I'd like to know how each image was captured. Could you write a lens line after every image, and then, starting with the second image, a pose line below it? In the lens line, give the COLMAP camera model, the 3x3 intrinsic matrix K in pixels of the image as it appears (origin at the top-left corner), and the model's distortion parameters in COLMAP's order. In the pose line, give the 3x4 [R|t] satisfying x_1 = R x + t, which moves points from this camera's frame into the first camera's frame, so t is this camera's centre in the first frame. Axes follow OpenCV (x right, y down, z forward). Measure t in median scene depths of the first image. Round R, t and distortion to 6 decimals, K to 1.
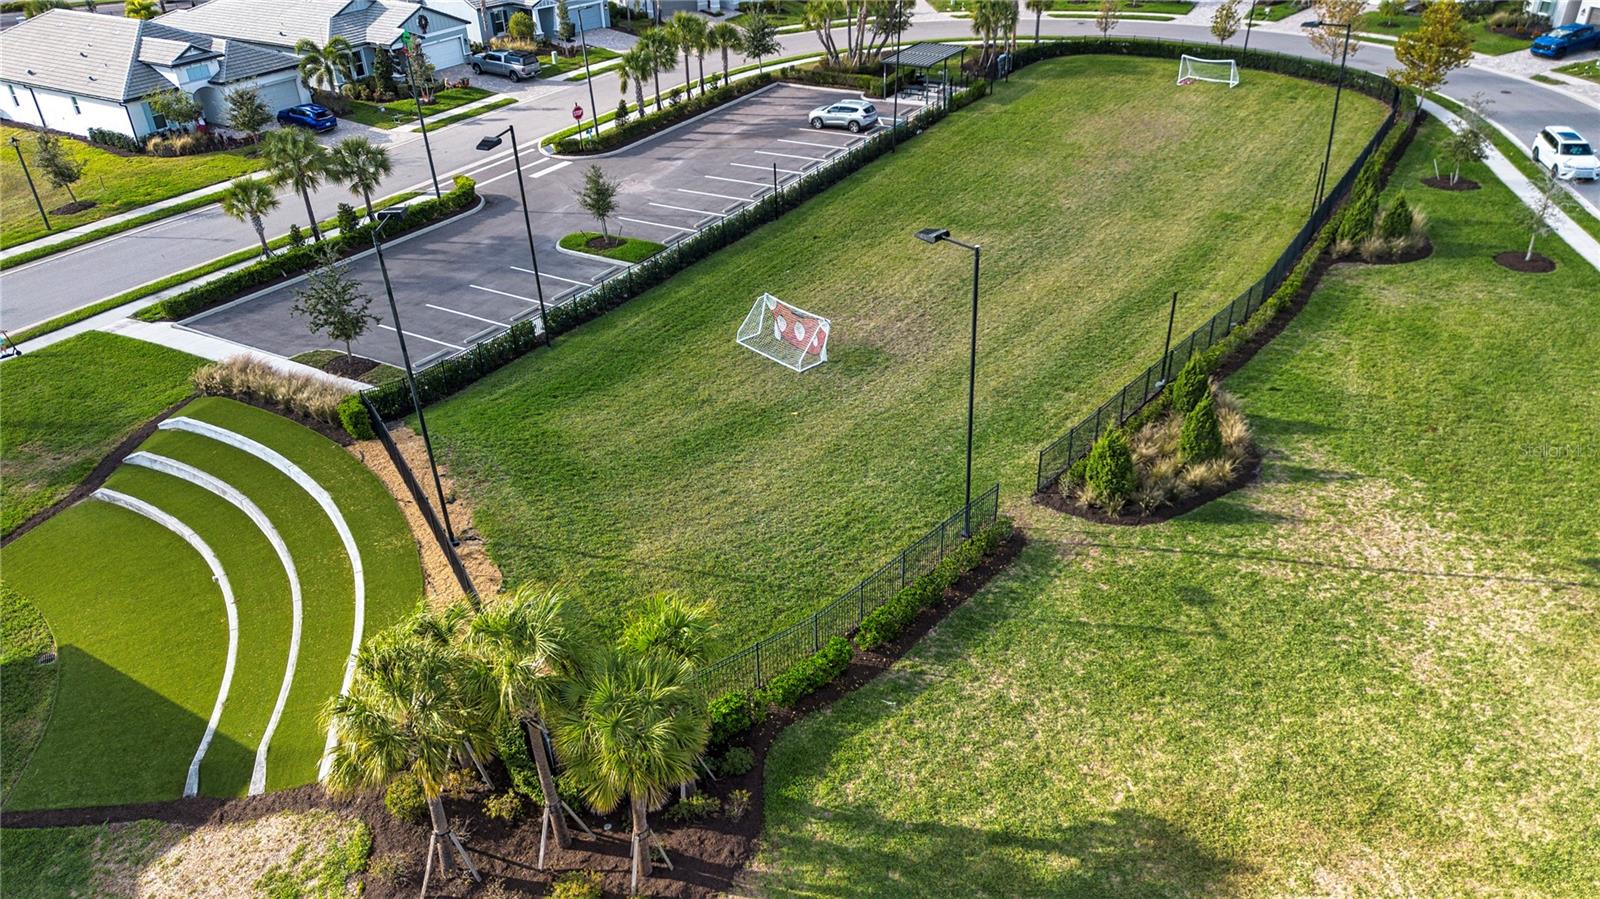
lens RADIAL K [[1162.3, 0, 800.0], [0, 1162.3, 449.5], [0, 0, 1]] dist [0.040282, -0.005372]
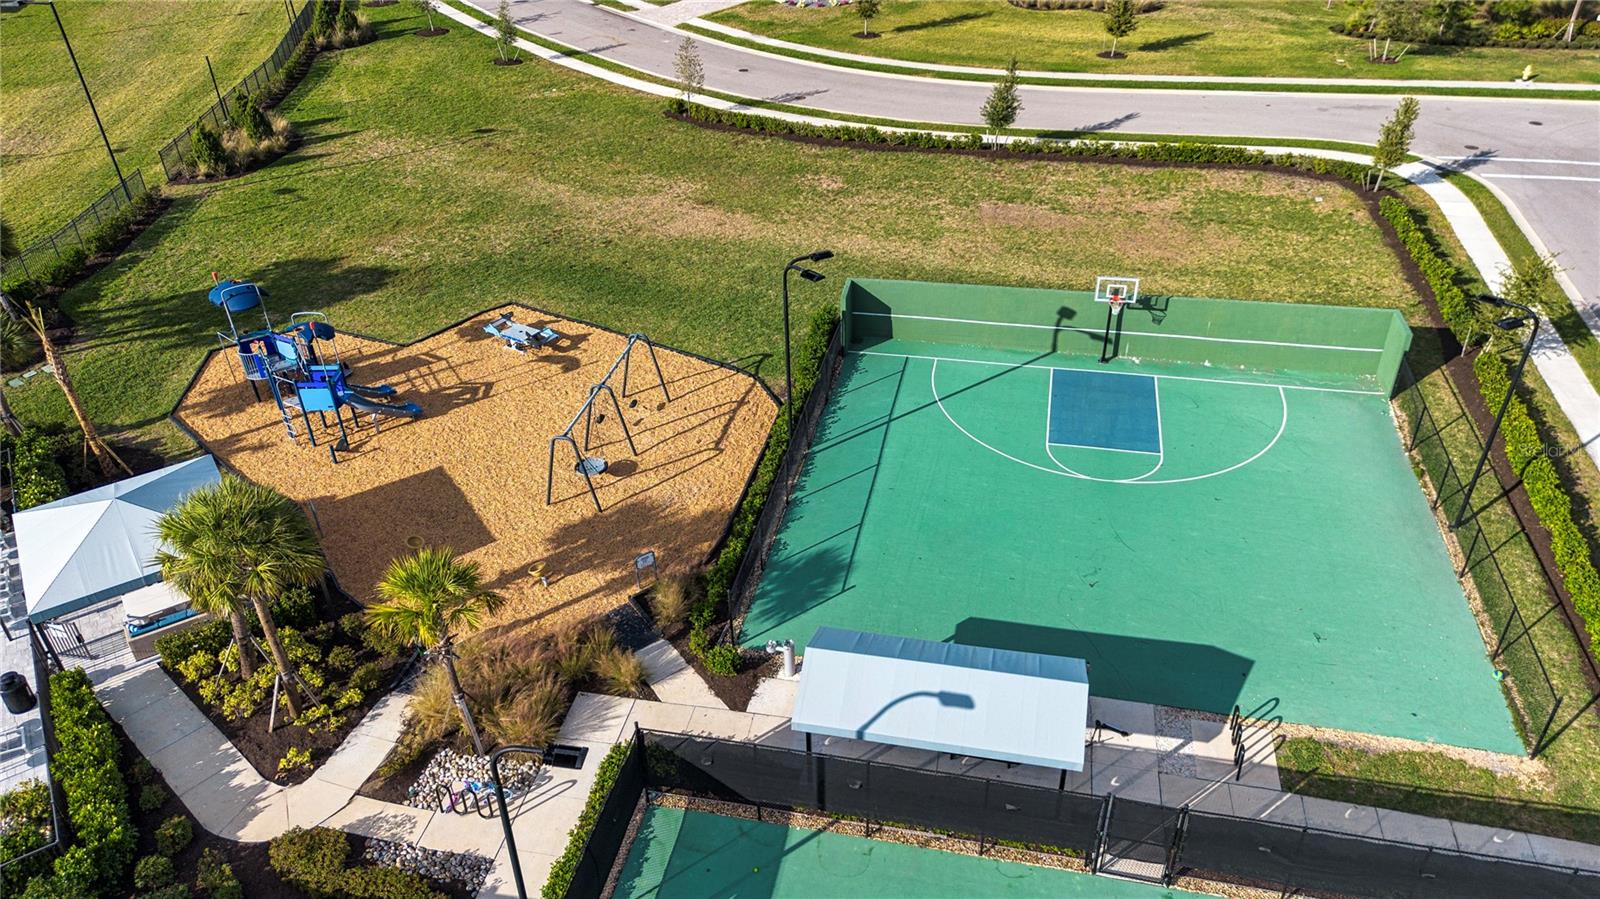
lens RADIAL K [[1162.3, 0, 800.0], [0, 1162.3, 449.5], [0, 0, 1]] dist [0.040282, -0.005372]
pose [[0.714352, -0.379319, 0.588064, -0.243907], [0.364272, 0.919079, 0.150332, 0.414246], [-0.597501, 0.106825, 0.794721, -0.683717]]
